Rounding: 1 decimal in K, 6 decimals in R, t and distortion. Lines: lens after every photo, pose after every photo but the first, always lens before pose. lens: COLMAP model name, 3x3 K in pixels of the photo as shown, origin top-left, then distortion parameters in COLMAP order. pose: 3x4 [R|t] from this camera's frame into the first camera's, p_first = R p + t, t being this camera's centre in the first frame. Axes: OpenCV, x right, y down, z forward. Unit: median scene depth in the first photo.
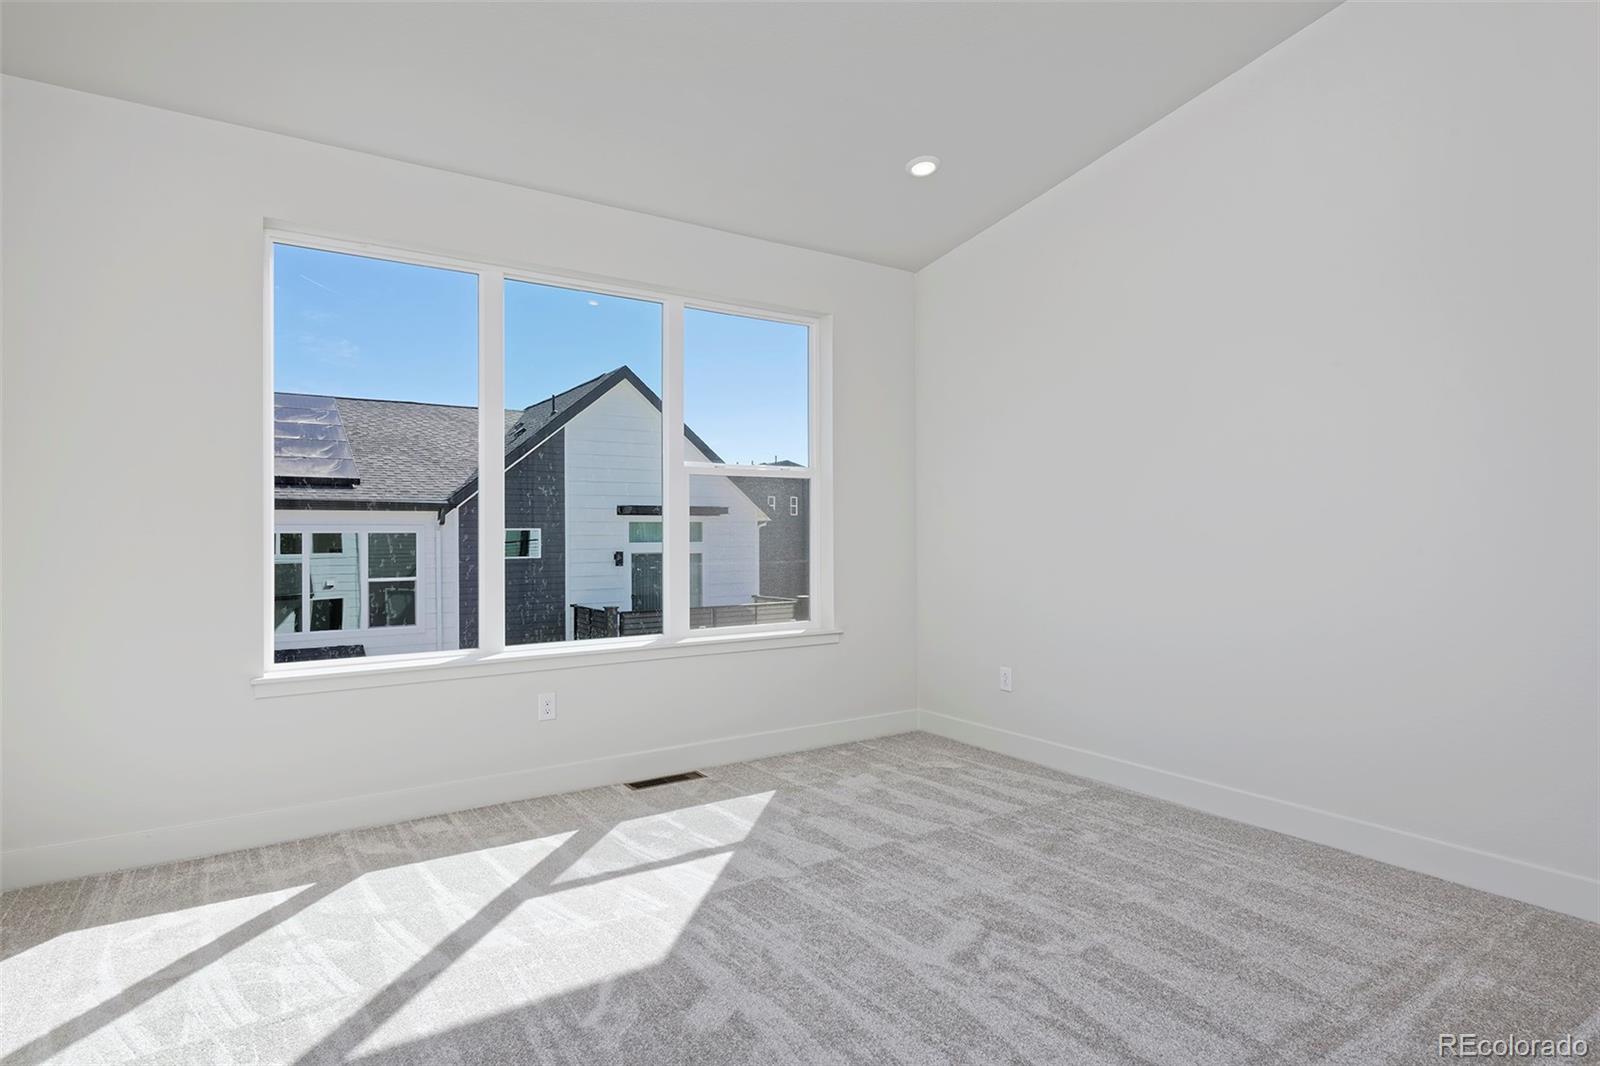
lens RADIAL K [[893.3, 0, 800.0], [0, 893.3, 533.0], [0, 0, 1]] dist [-0.001026, -0.000547]
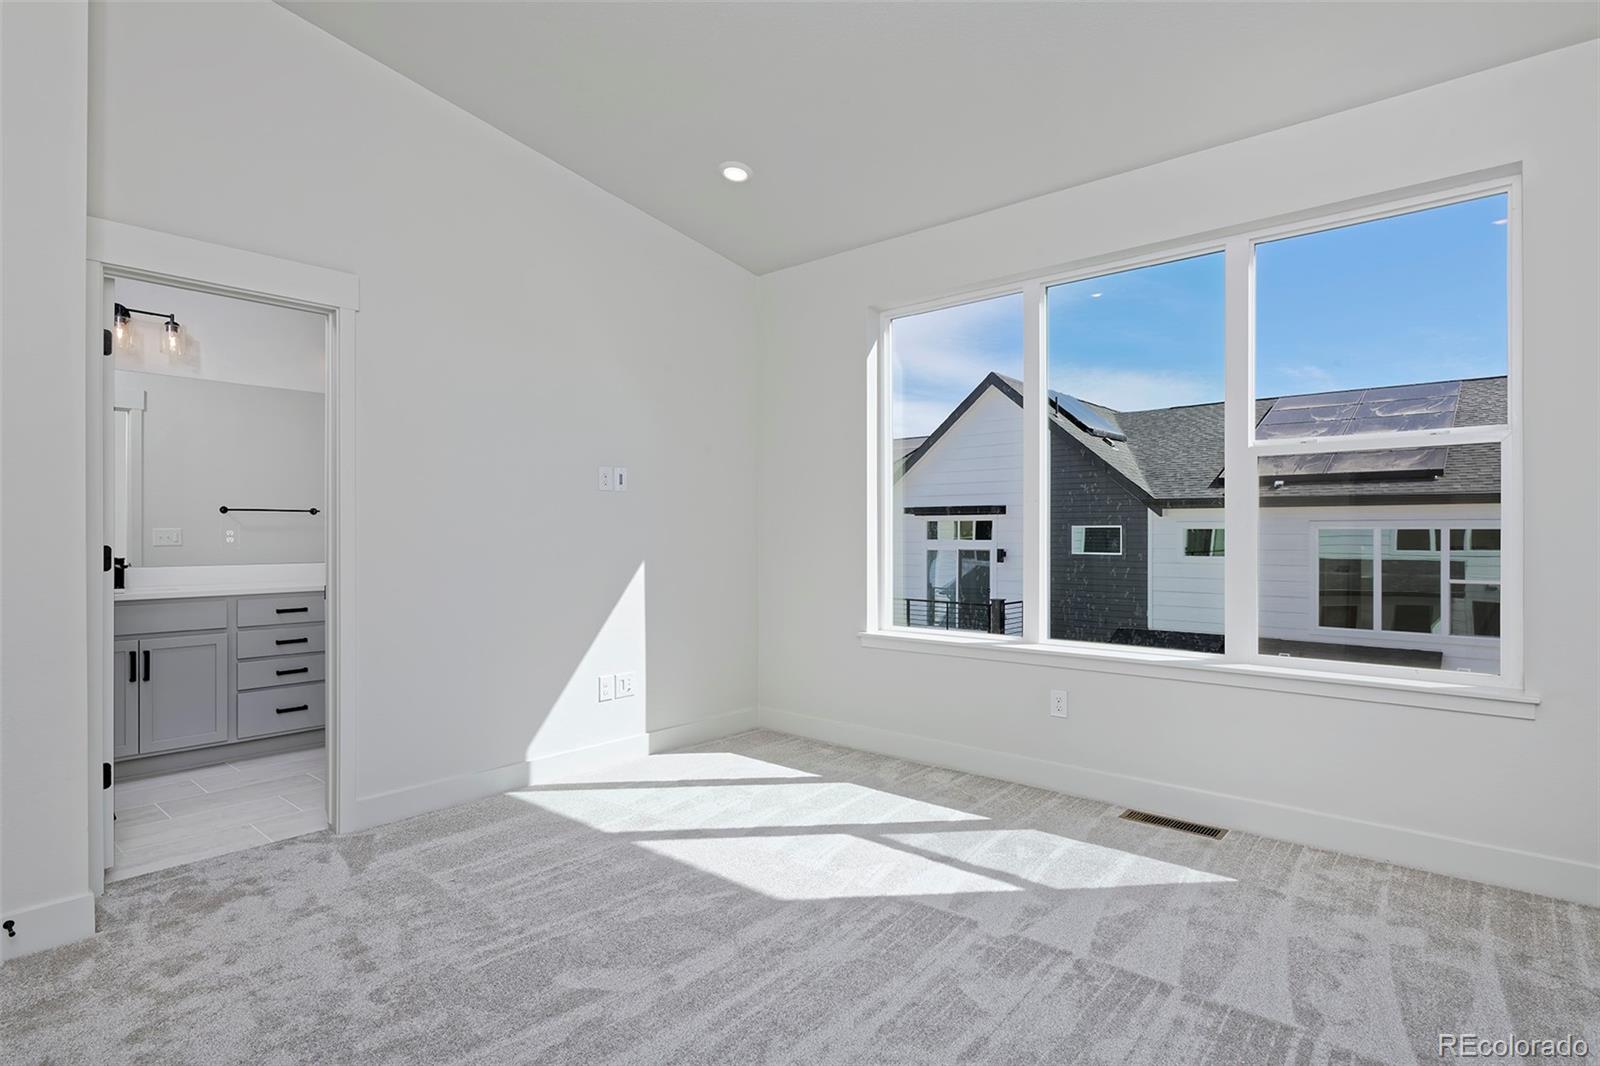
lens RADIAL K [[848.6, 0, 806.0], [0, 848.6, 531.0], [0, 0, 1]] dist [-0.000963, -0.001108]
pose [[0.225781, 0.001872, -0.974176, 0.650587], [0.001164, 0.999997, 0.002191, -0.001786], [0.974177, -0.001629, 0.225778, 0.567784]]
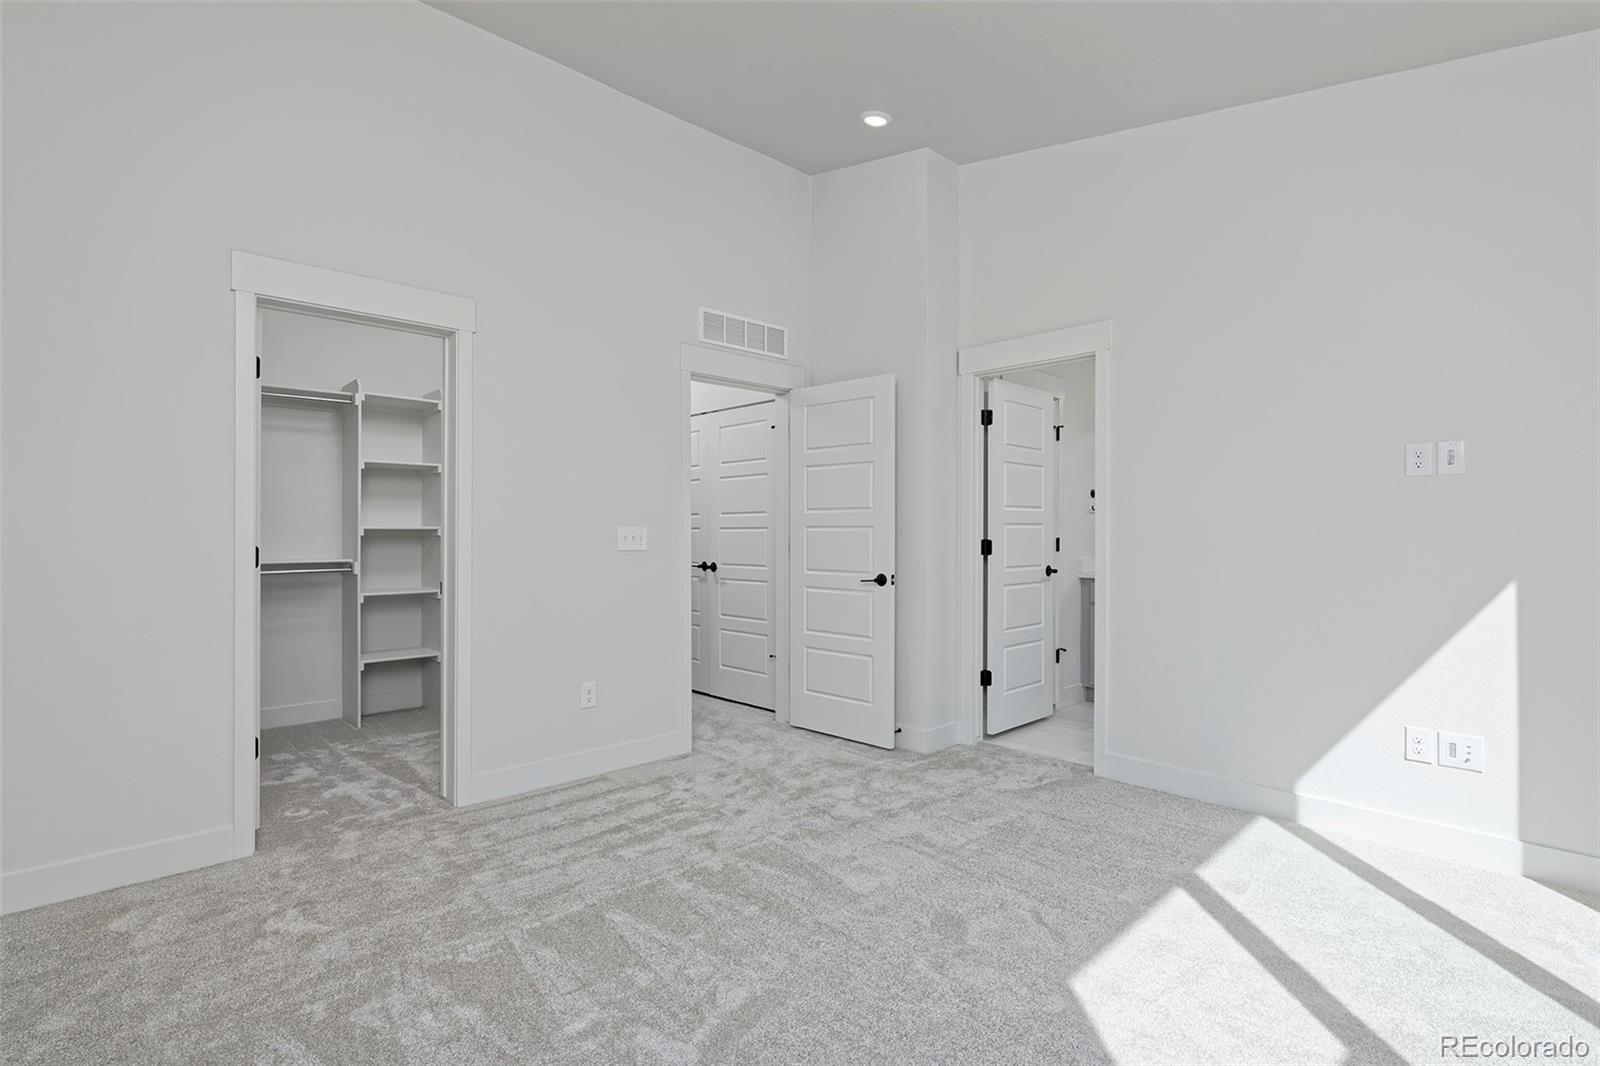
lens RADIAL K [[795.9, 0, 800.0], [0, 795.9, 533.0], [0, 0, 1]] dist [0.001098, -0.000715]
pose [[-0.994006, 0.000498, -0.109328, 0.146015], [0.000040, 0.999991, 0.004188, -0.001050], [0.109329, 0.004159, -0.993997, 1.311504]]
